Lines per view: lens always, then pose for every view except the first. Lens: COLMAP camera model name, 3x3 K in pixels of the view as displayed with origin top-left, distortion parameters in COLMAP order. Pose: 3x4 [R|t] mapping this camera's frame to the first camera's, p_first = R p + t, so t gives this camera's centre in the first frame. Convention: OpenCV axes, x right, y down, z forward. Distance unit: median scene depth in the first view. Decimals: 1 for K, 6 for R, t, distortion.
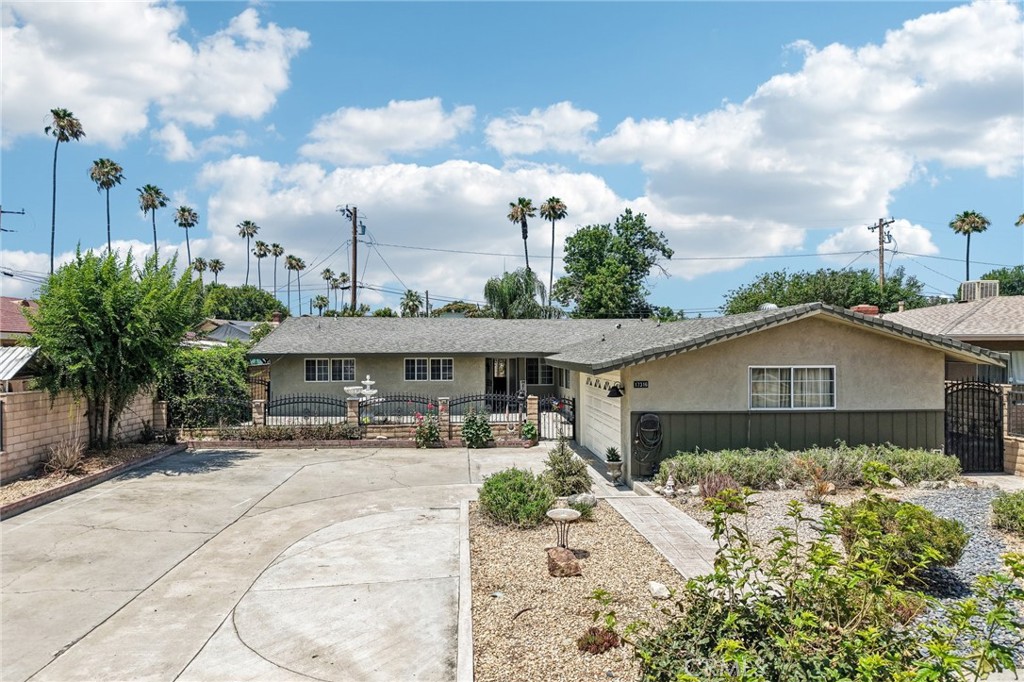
lens RADIAL K [[700.8, 0, 507.5], [0, 700.8, 354.5], [0, 0, 1]] dist [0.028432, -0.032654]
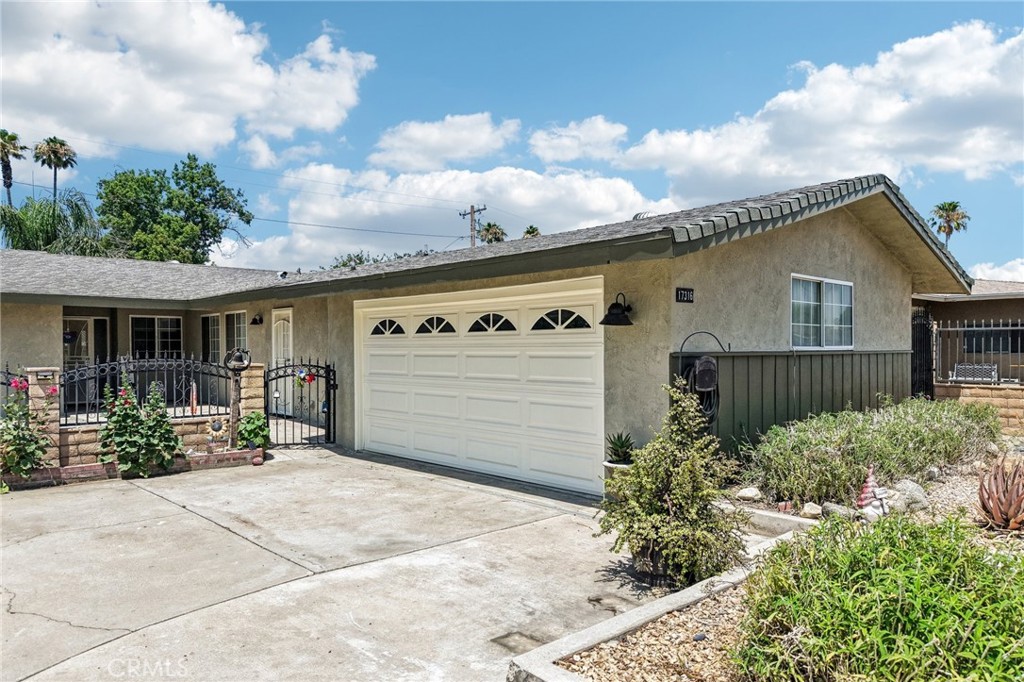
lens RADIAL K [[700.8, 0, 523.0], [0, 700.8, 358.6], [0, 0, 1]] dist [0.028432, -0.032654]
pose [[0.770778, -0.009205, 0.637038, -0.143883], [0.008728, 0.999954, 0.003889, 0.059696], [-0.637045, 0.002562, 0.770823, 0.507254]]
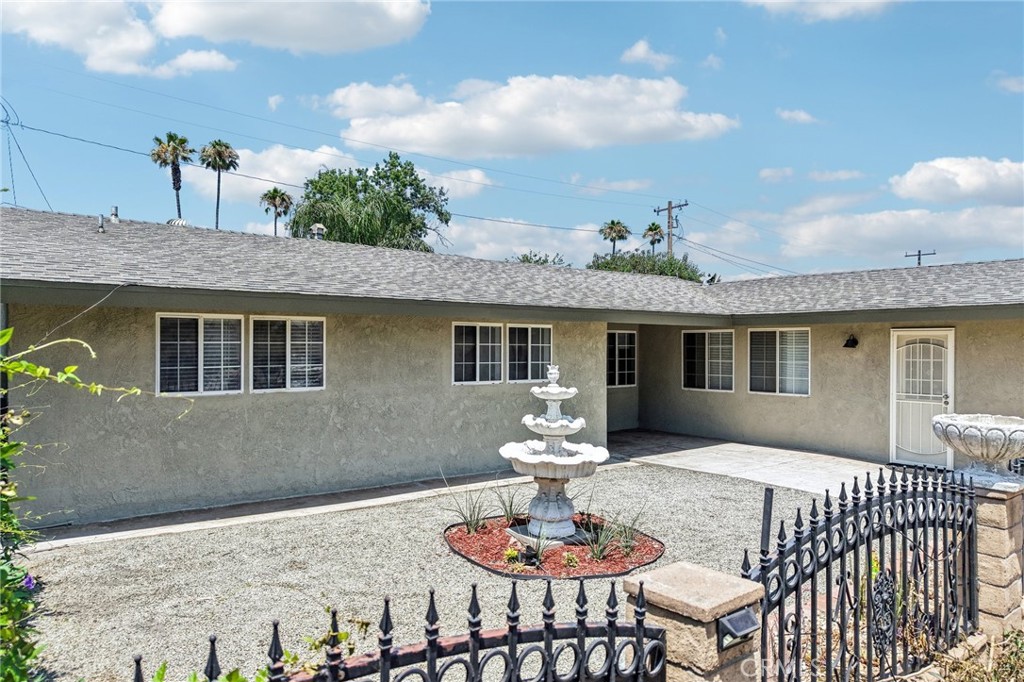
lens RADIAL K [[700.8, 0, 514.3], [0, 700.8, 352.0], [0, 0, 1]] dist [0.028432, -0.032654]
pose [[0.829801, 0.002148, 0.558055, -0.444320], [-0.000172, 0.999994, -0.003593, 0.030238], [-0.558059, 0.002886, 0.829796, 0.934458]]
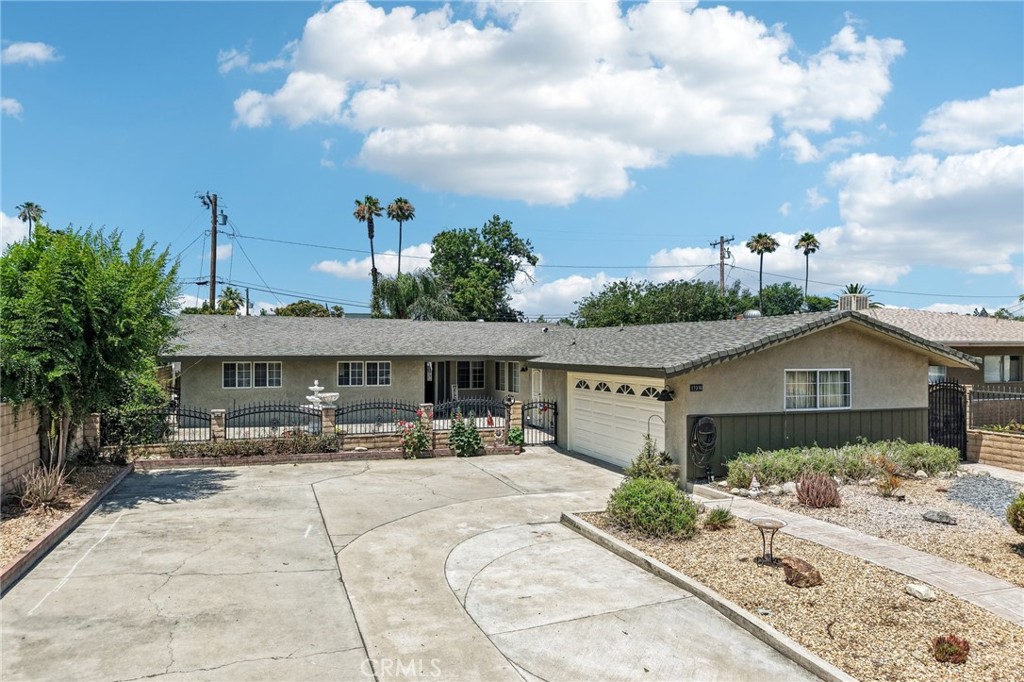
lens RADIAL K [[700.8, 0, 513.6], [0, 700.8, 346.3], [0, 0, 1]] dist [0.028432, -0.032654]
pose [[0.961488, 0.006821, 0.274761, -0.245573], [-0.002310, 0.999857, -0.016738, 0.000527], [-0.274836, 0.015459, 0.961367, 0.072214]]
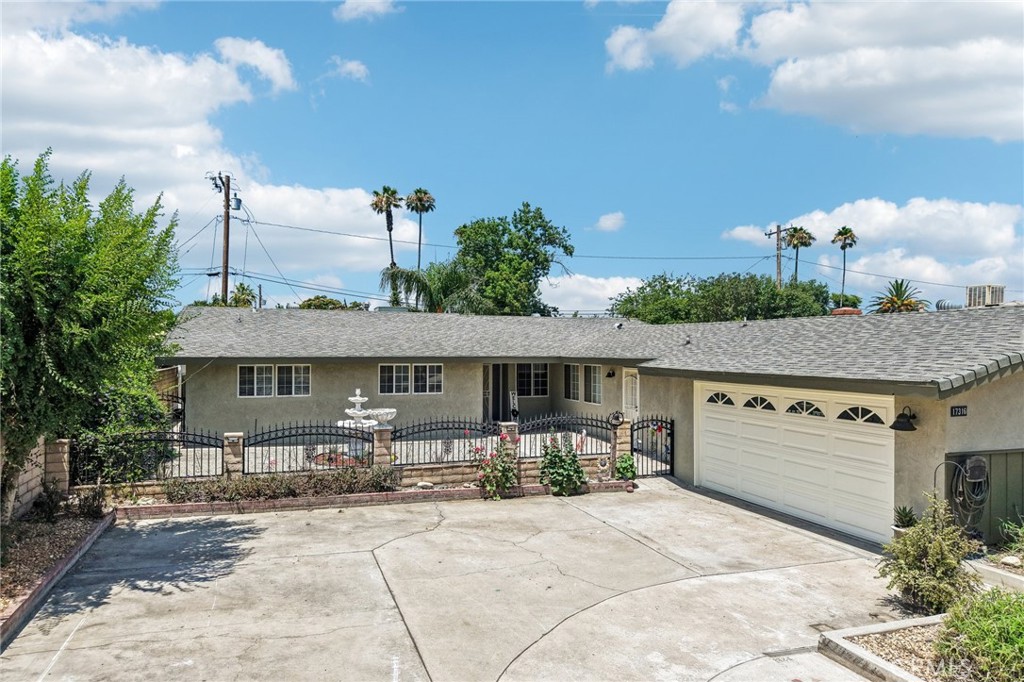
lens RADIAL K [[700.8, 0, 508.5], [0, 700.8, 345.2], [0, 0, 1]] dist [0.028432, -0.032654]
pose [[0.966622, 0.009366, 0.256034, -0.281306], [-0.005446, 0.999857, -0.016013, -0.004644], [-0.256148, 0.014084, 0.966535, 0.337309]]
